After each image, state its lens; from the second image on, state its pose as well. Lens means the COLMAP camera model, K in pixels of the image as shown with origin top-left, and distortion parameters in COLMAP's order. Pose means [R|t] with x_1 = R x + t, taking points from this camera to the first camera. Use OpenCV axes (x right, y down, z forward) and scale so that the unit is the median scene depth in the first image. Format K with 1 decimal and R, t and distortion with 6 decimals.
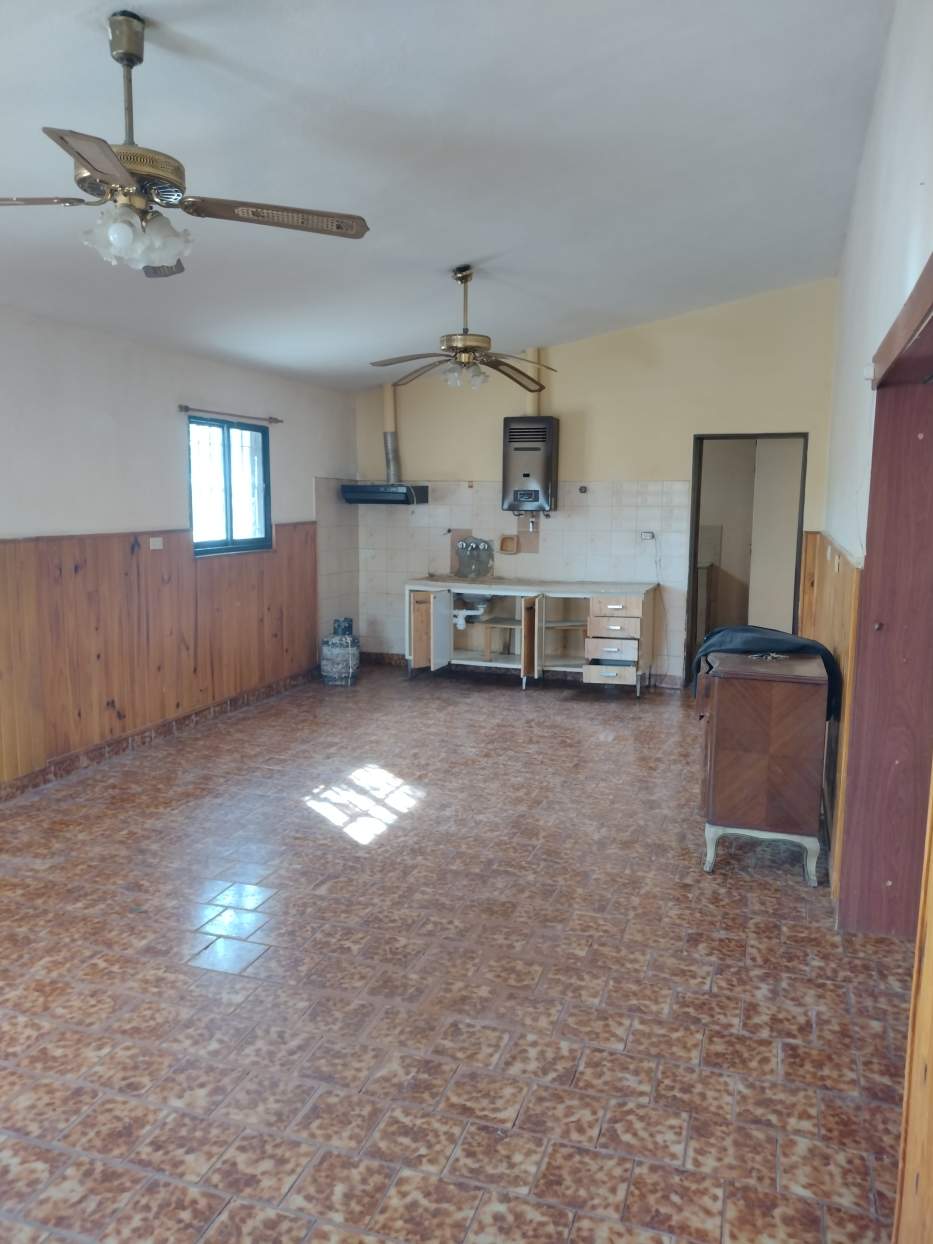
lens RADIAL K [[919.5, 0, 470.5], [0, 919.5, 623.7], [0, 0, 1]] dist [0.097526, -0.167529]
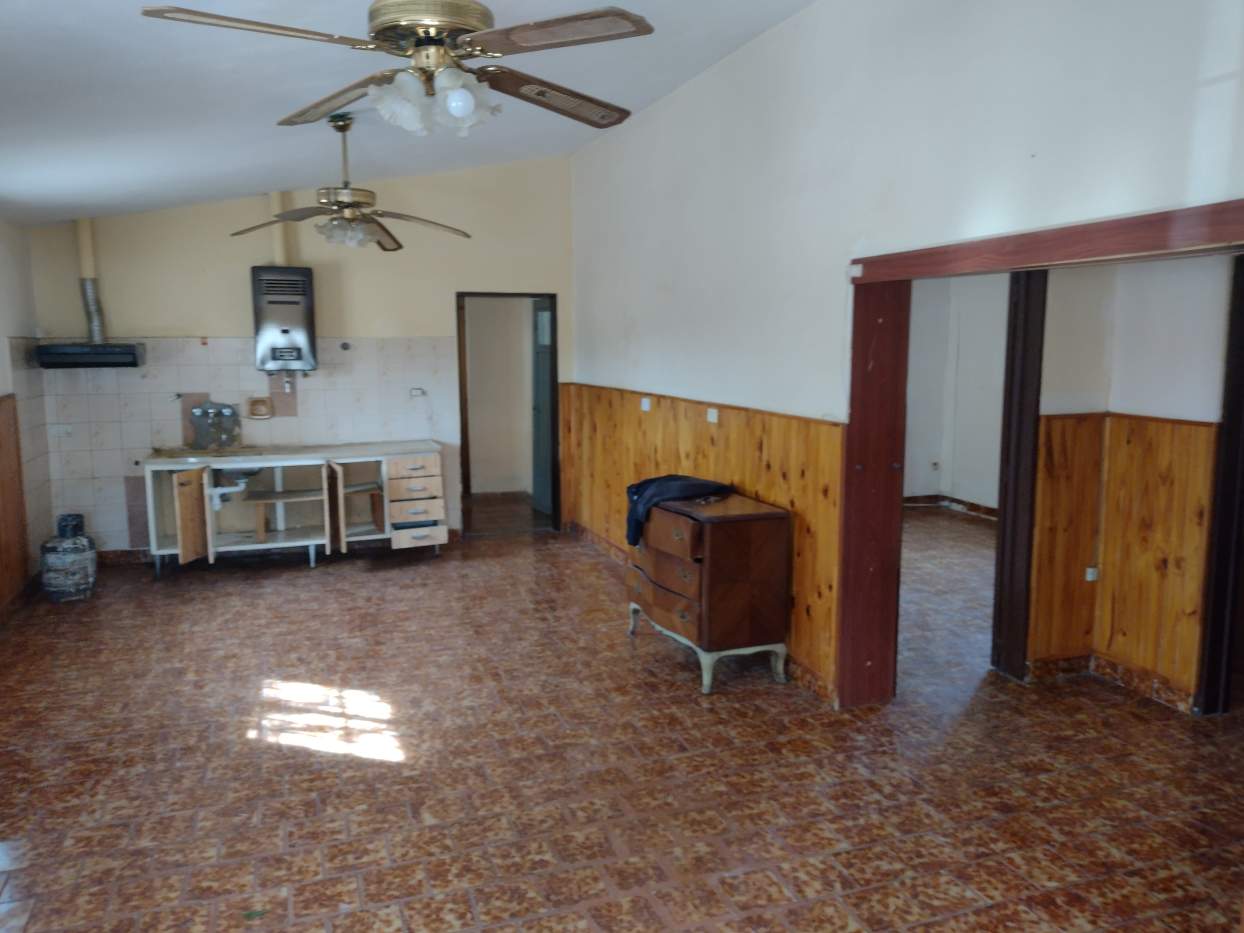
lens RADIAL K [[934.6, 0, 620.9], [0, 934.6, 460.7], [0, 0, 1]] dist [0.100215, -0.180329]
pose [[0.783768, -0.094504, 0.613822, -0.375665], [0.095338, 0.994948, 0.031448, -0.047291], [-0.613693, 0.033873, 0.788818, 0.106677]]
